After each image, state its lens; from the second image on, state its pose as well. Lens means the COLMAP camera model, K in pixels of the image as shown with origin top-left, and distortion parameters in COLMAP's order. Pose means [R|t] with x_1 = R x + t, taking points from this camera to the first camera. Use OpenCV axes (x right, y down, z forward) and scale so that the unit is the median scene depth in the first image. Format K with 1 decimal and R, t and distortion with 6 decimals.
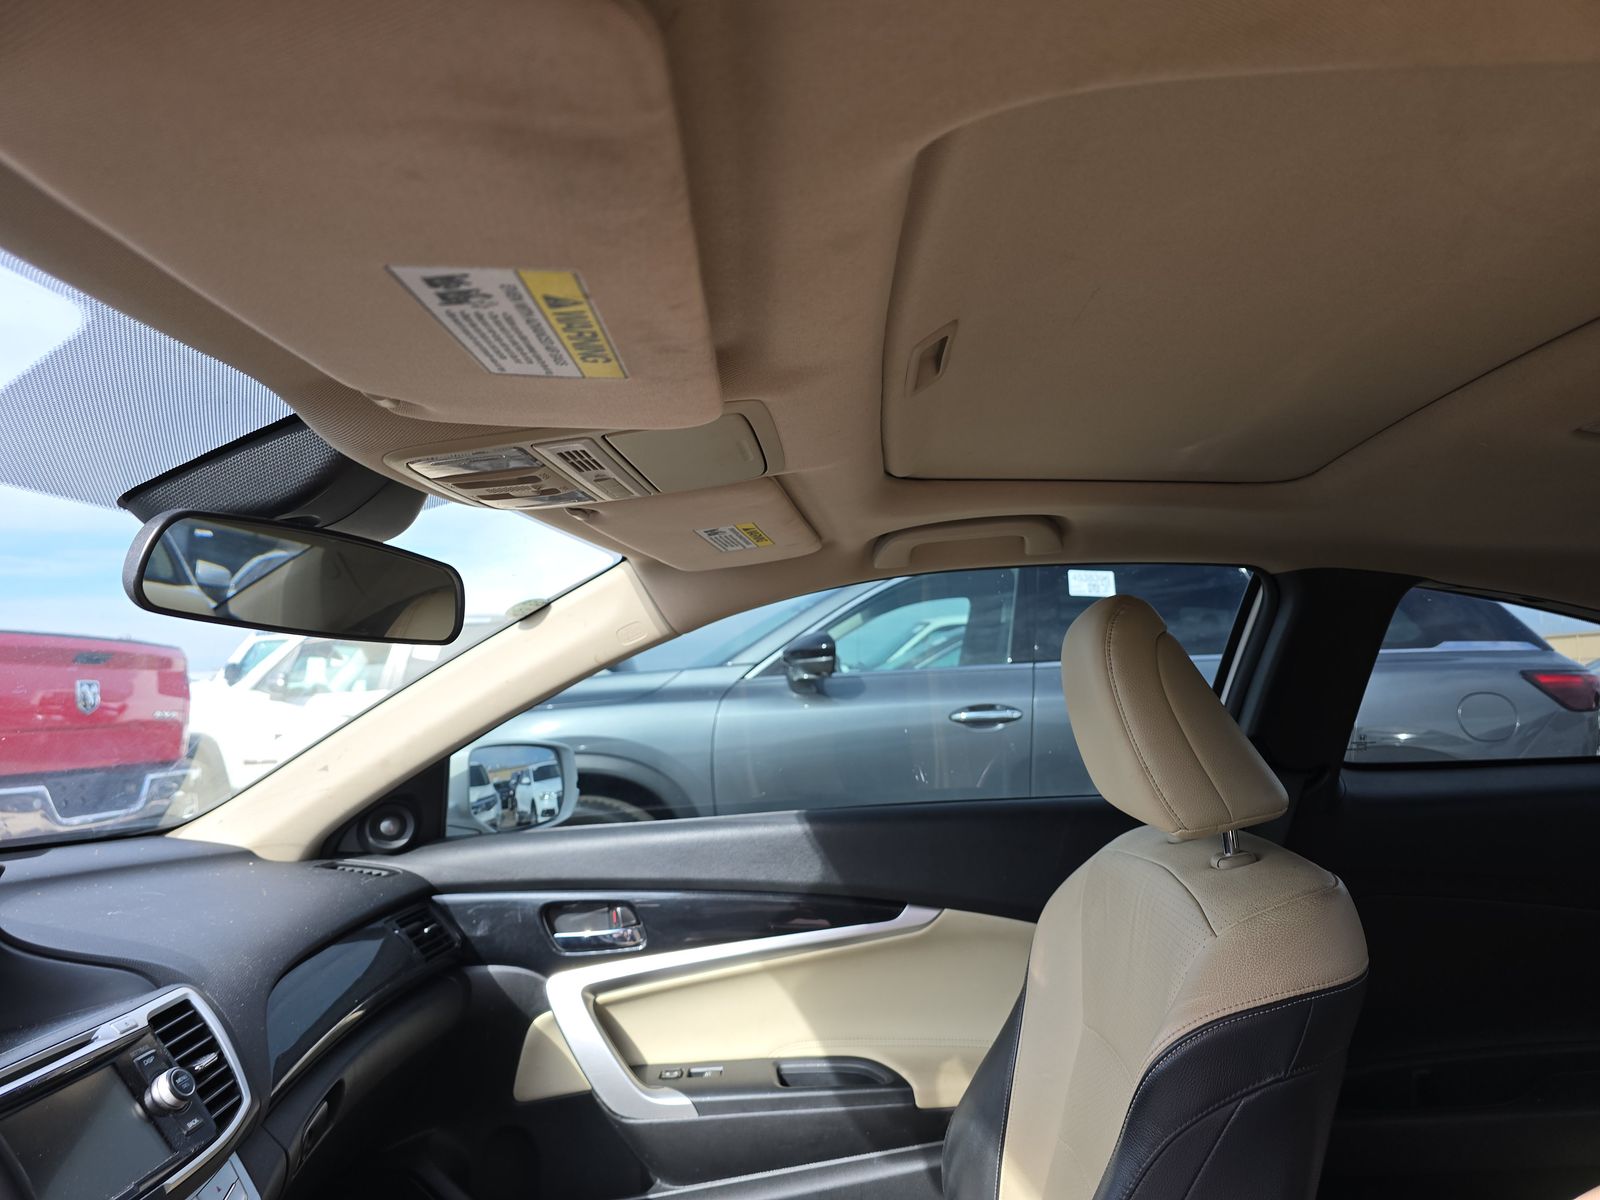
lens RADIAL K [[1086.0, 0, 811.0], [0, 1086.0, 610.8], [0, 0, 1]] dist [0.054880, -0.068322]
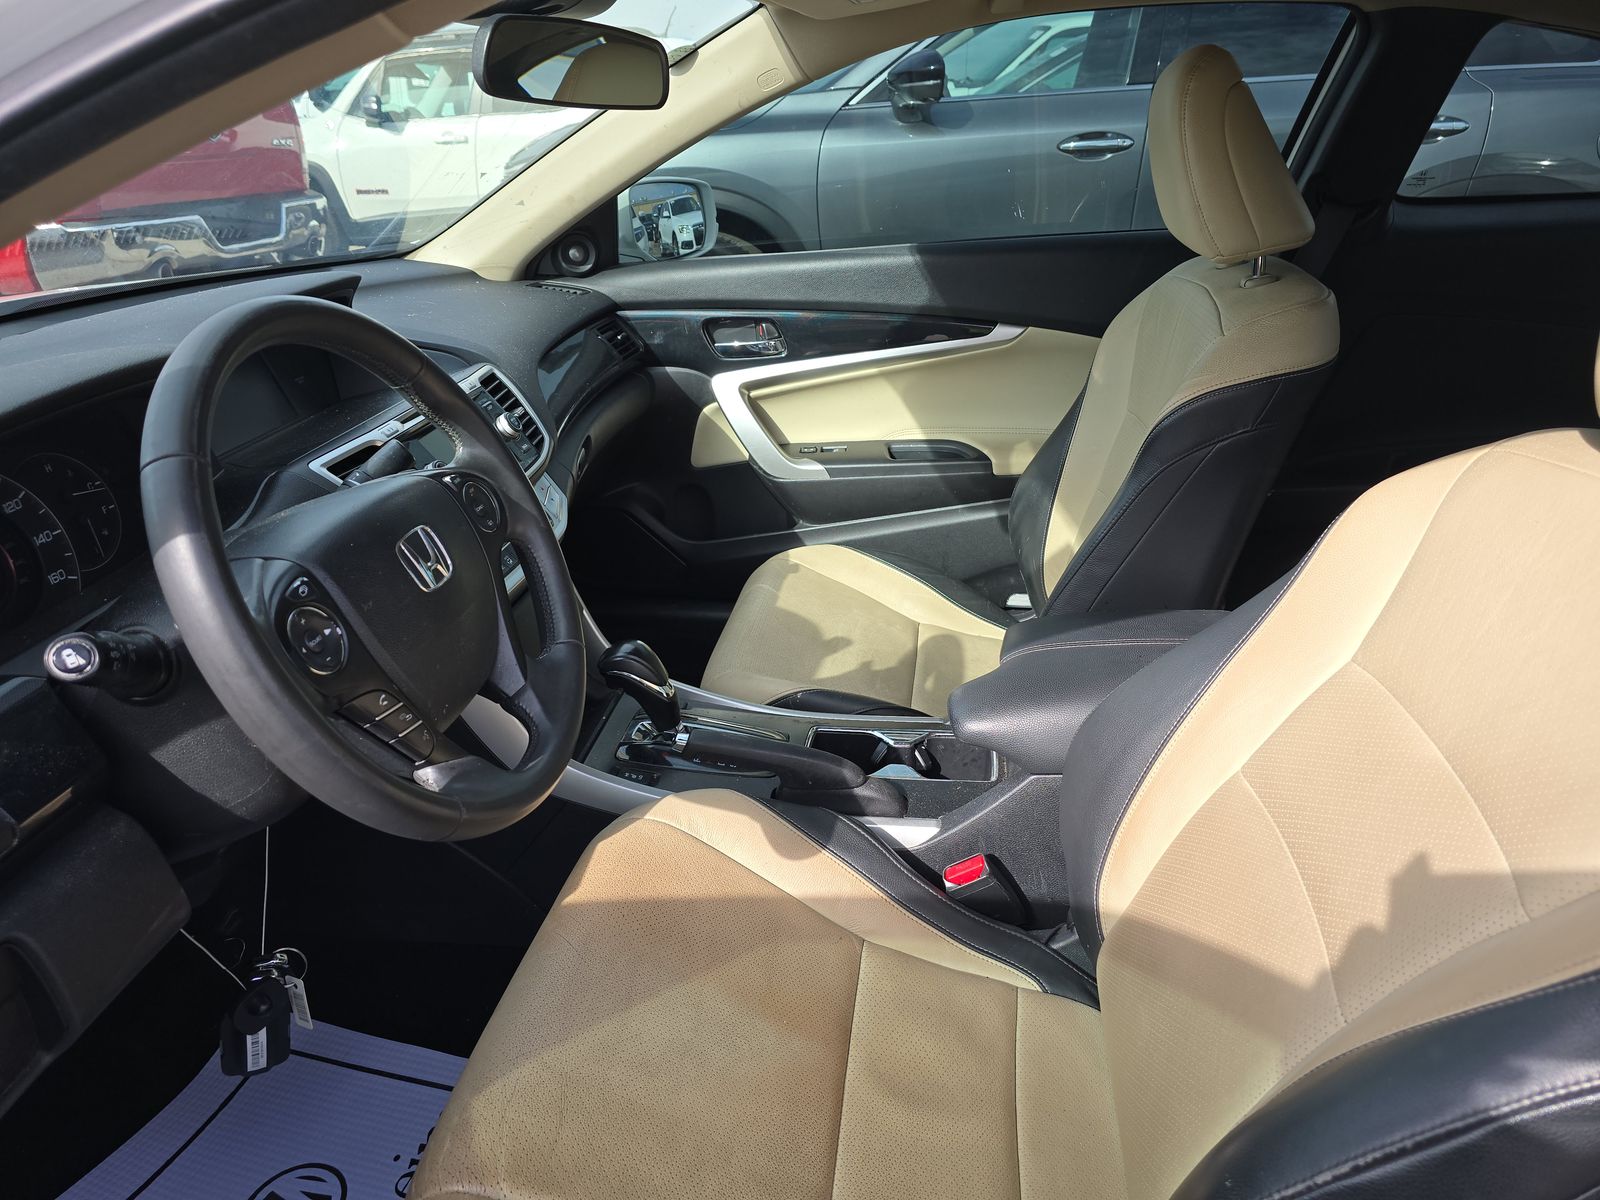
lens RADIAL K [[1086.0, 0, 811.0], [0, 1086.0, 610.8], [0, 0, 1]] dist [0.054880, -0.068322]
pose [[0.996664, 0.030502, -0.075700, -0.018272], [0.009737, 0.876469, 0.481359, -0.039056], [0.081031, -0.480491, 0.873248, -0.239348]]
